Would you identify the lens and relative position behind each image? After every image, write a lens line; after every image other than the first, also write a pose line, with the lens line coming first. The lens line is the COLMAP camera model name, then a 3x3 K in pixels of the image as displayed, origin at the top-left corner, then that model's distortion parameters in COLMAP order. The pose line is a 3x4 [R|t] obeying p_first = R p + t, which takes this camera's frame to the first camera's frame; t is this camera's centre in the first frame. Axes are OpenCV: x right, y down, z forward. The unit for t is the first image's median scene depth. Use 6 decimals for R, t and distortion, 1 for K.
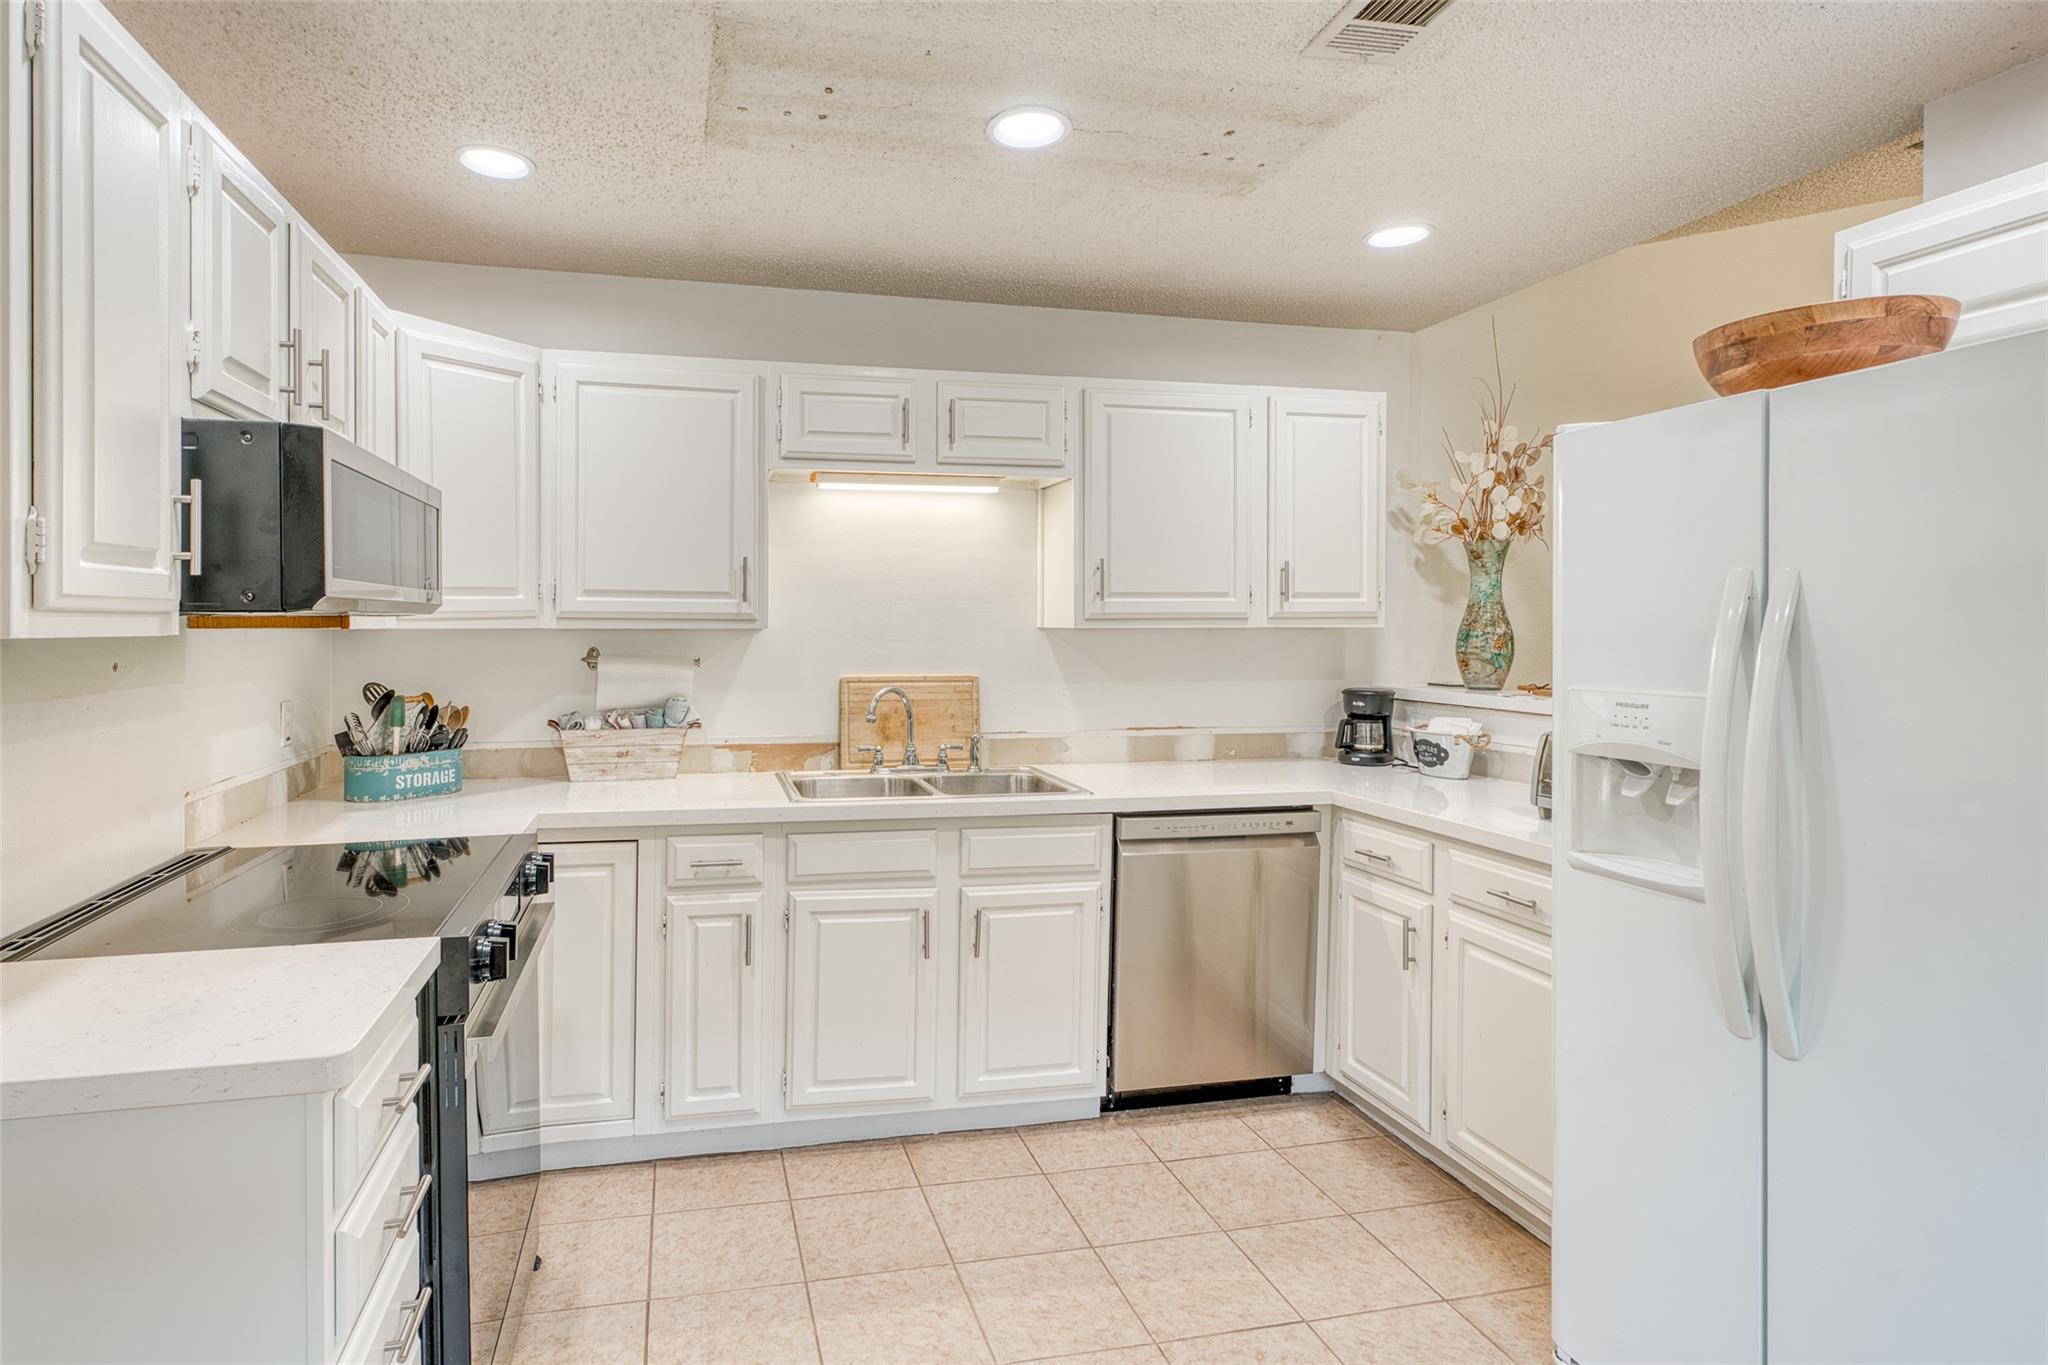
lens RADIAL K [[1006.2, 0, 1038.9], [0, 1006.2, 675.0], [0, 0, 1]] dist [0.000534, -0.007432]
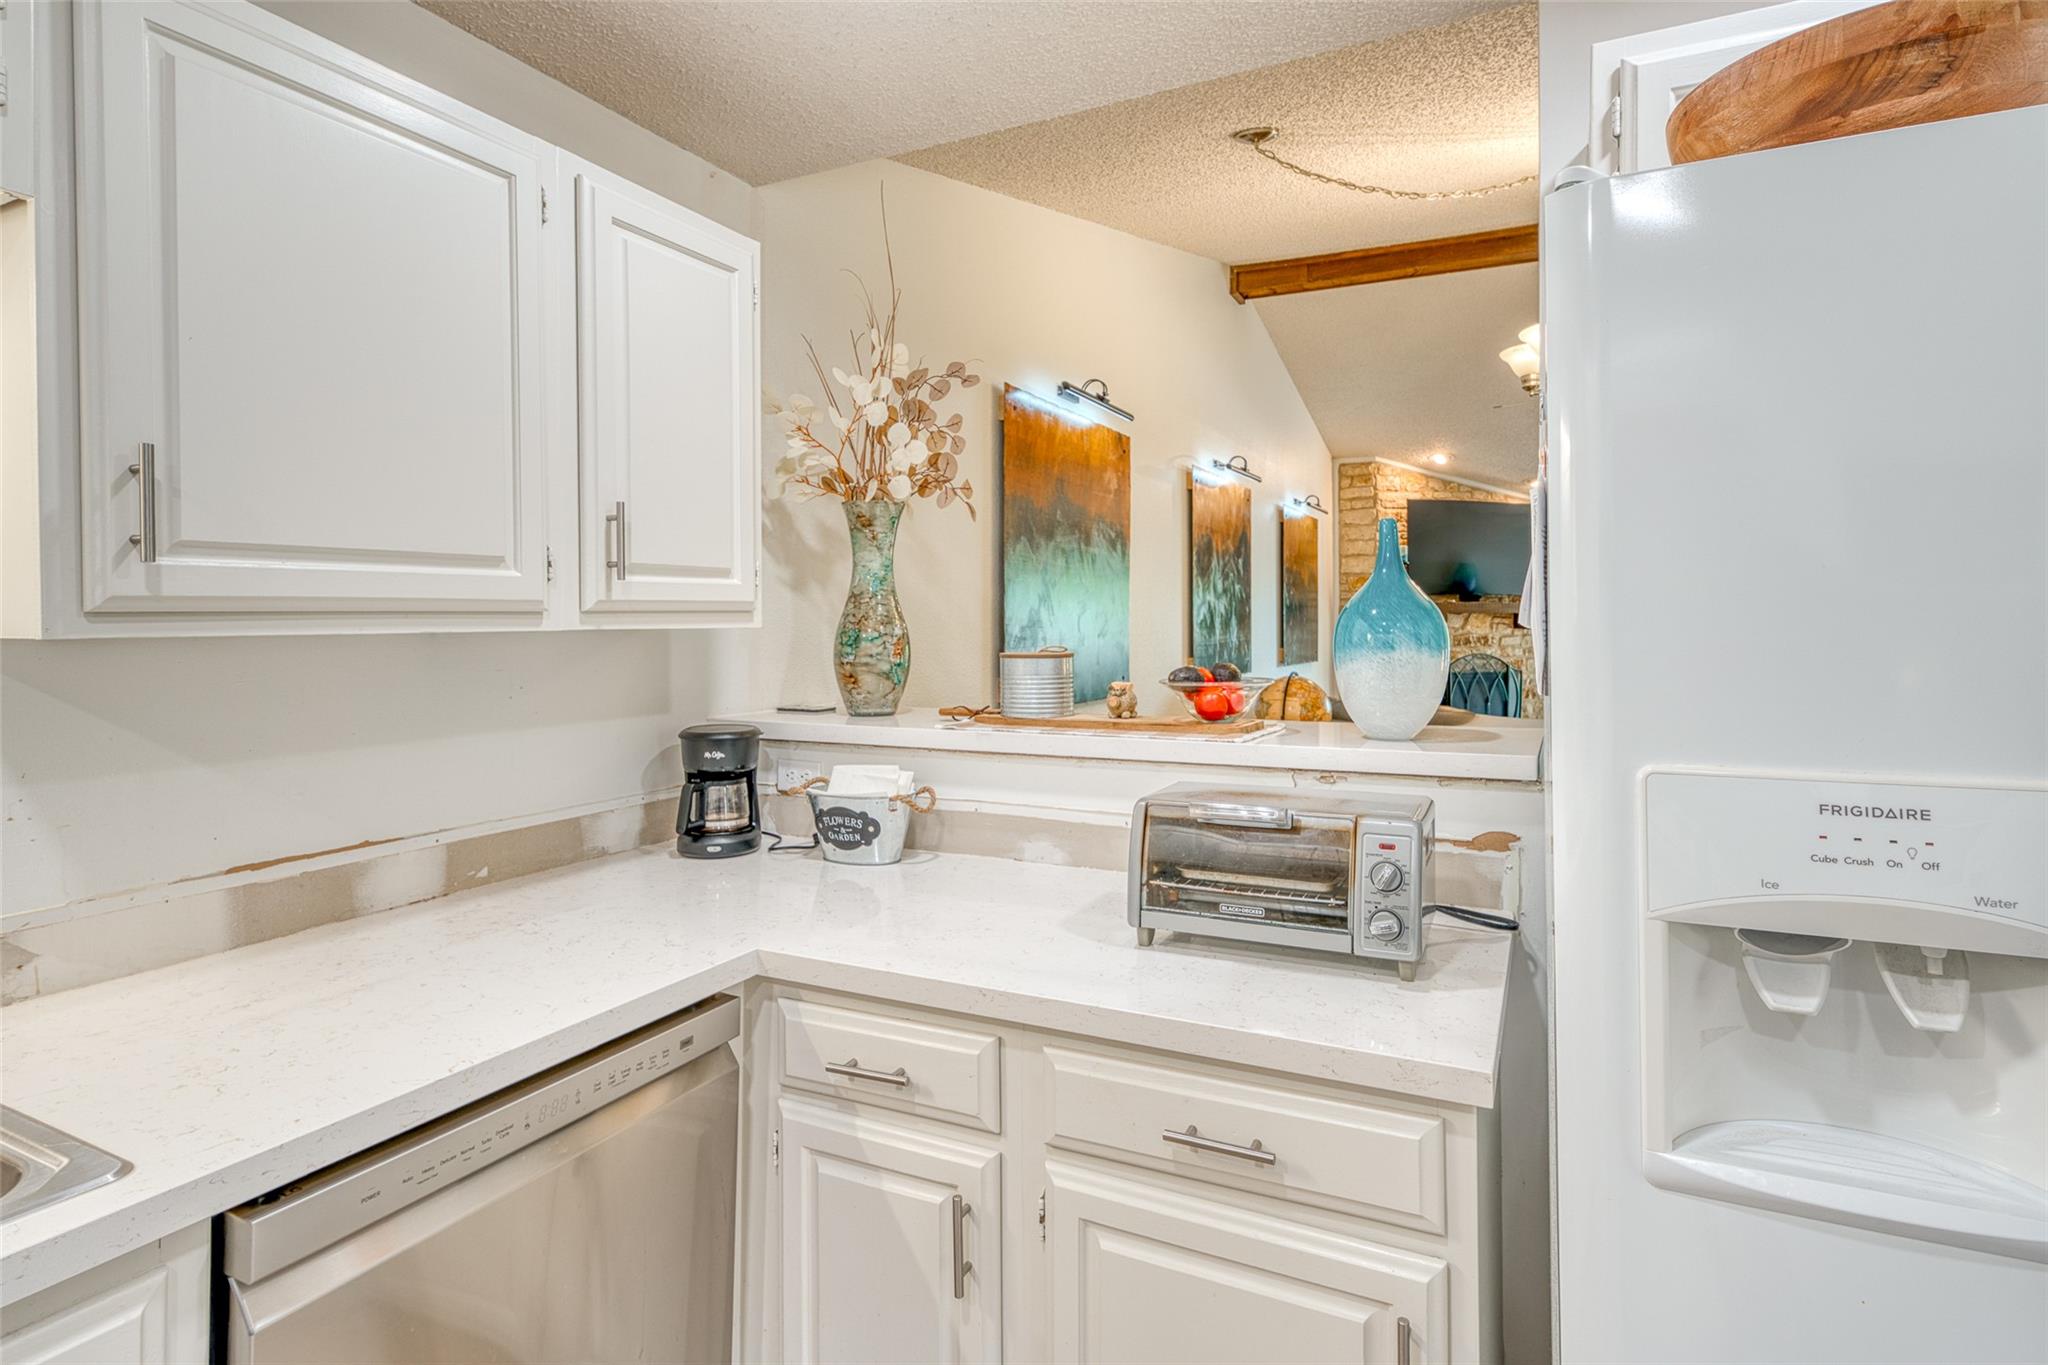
lens RADIAL K [[988.9, 0, 1019.5], [0, 988.9, 628.7], [0, 0, 1]] dist [0.001494, 0.001144]
pose [[0.693686, -0.010168, 0.720206, 0.021067], [0.041327, 0.998815, -0.025704, -0.025567], [-0.719091, 0.047594, 0.693284, 0.486197]]
